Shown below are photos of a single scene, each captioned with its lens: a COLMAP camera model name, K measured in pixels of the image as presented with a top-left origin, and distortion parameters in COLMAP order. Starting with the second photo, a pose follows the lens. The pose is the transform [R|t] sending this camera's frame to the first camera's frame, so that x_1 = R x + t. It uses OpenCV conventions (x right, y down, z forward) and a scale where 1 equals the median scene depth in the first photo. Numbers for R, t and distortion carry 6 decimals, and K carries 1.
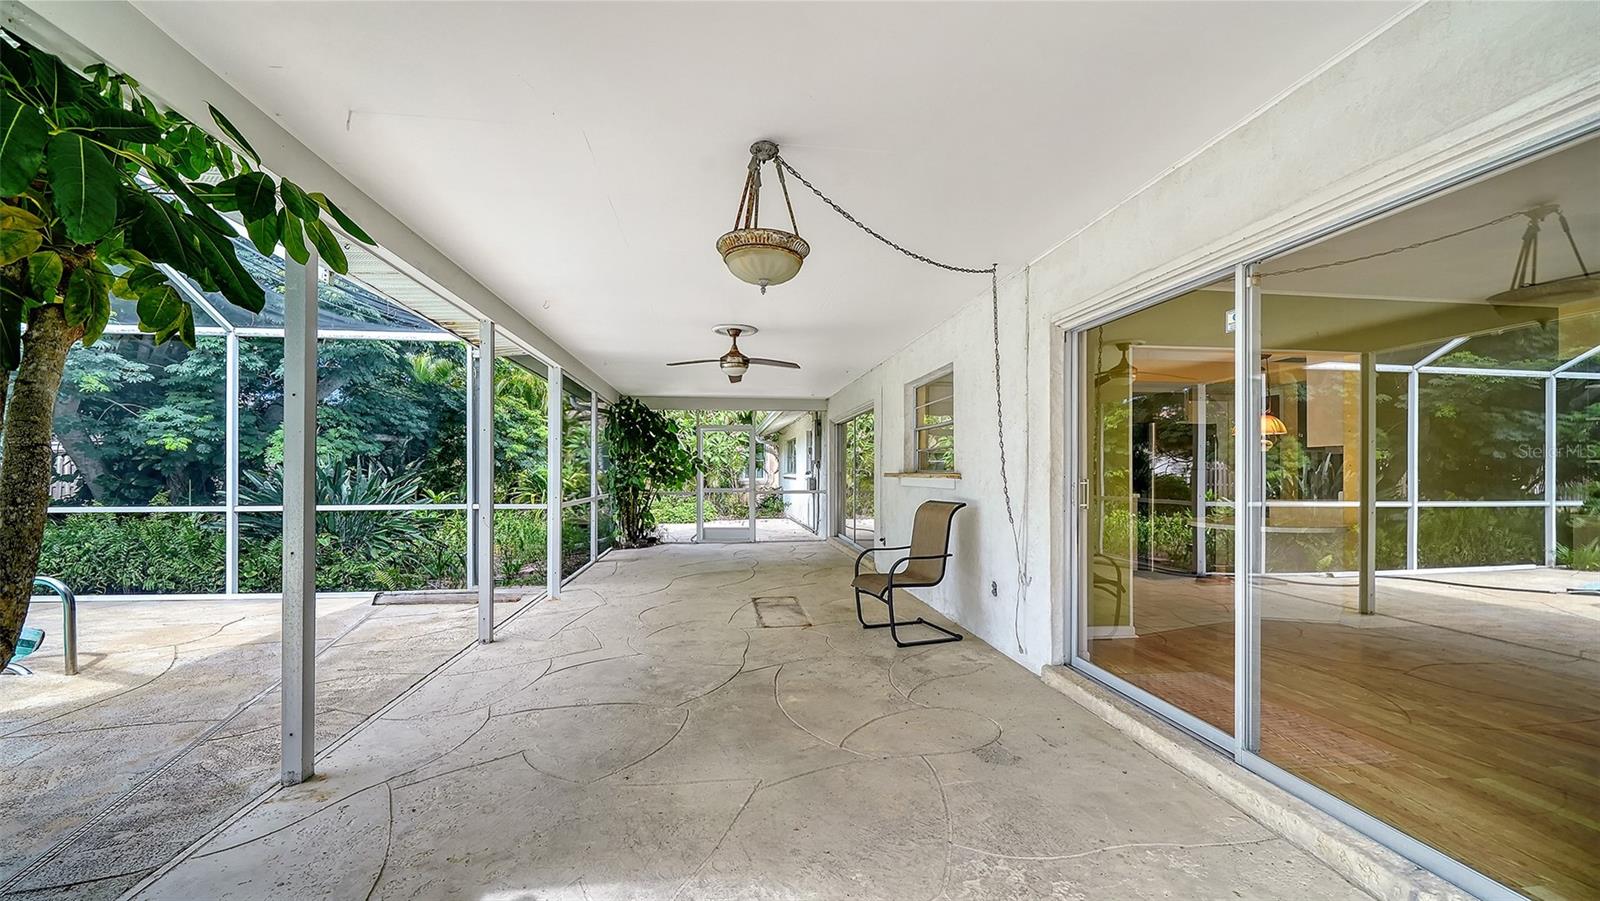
lens RADIAL K [[588.4, 0, 798.8], [0, 588.4, 456.9], [0, 0, 1]] dist [-0.002007, -0.000159]
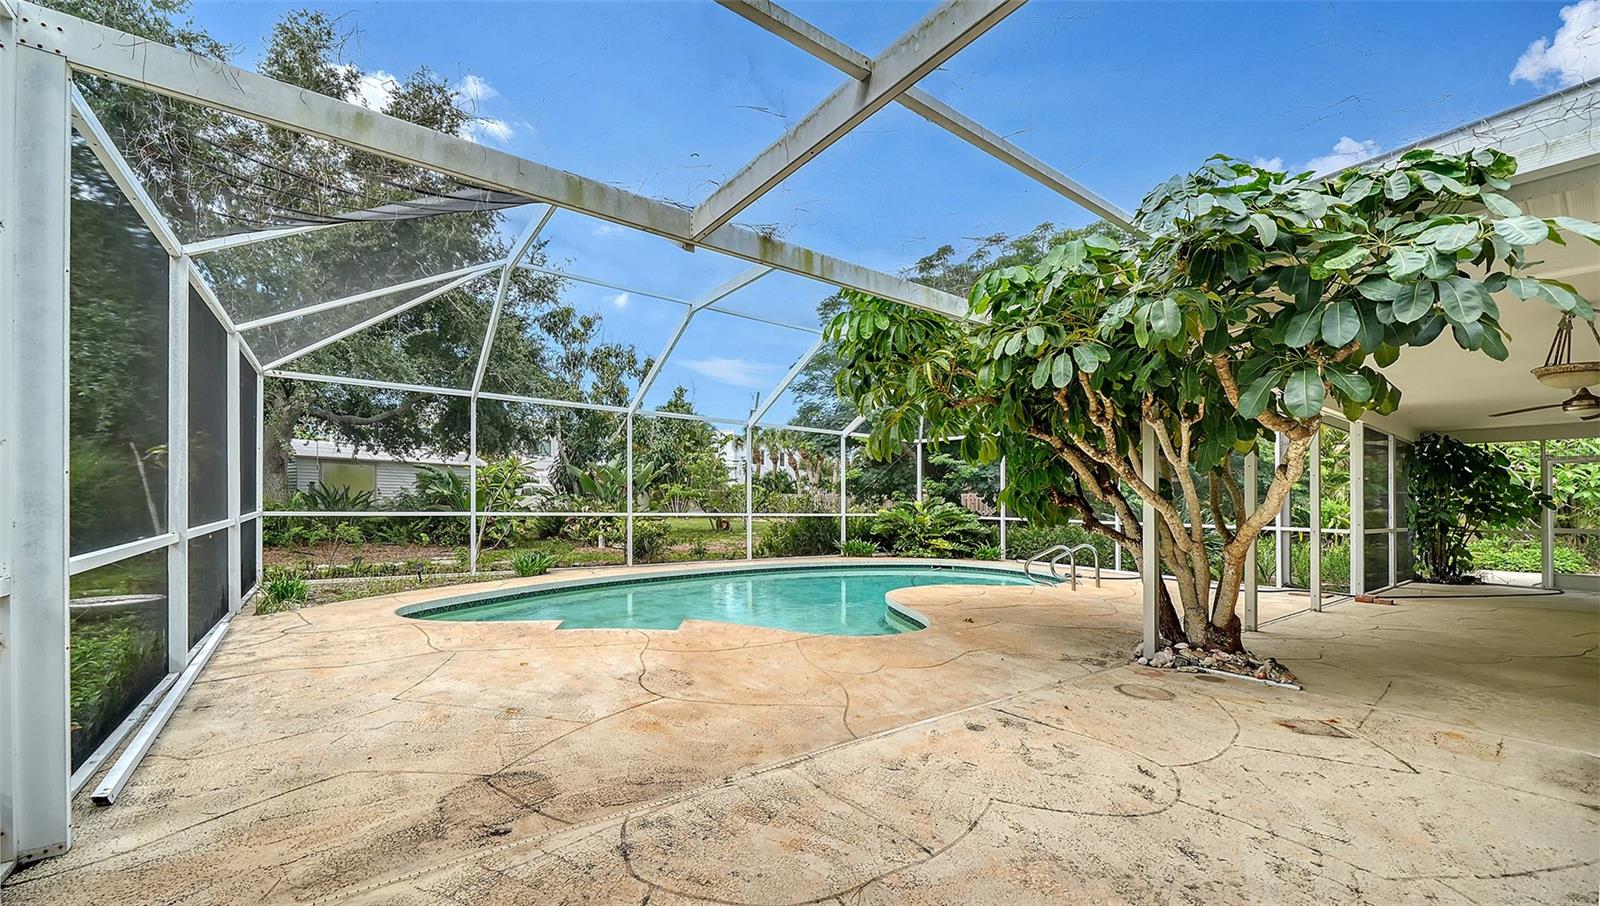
lens RADIAL K [[605.3, 0, 779.2], [0, 605.3, 489.0], [0, 0, 1]] dist [-0.001323, -0.000266]
pose [[0.462850, -0.006153, -0.886415, 0.108100], [0.002069, 0.999981, -0.005861, -0.002638], [0.886434, 0.000879, 0.462854, -0.470144]]
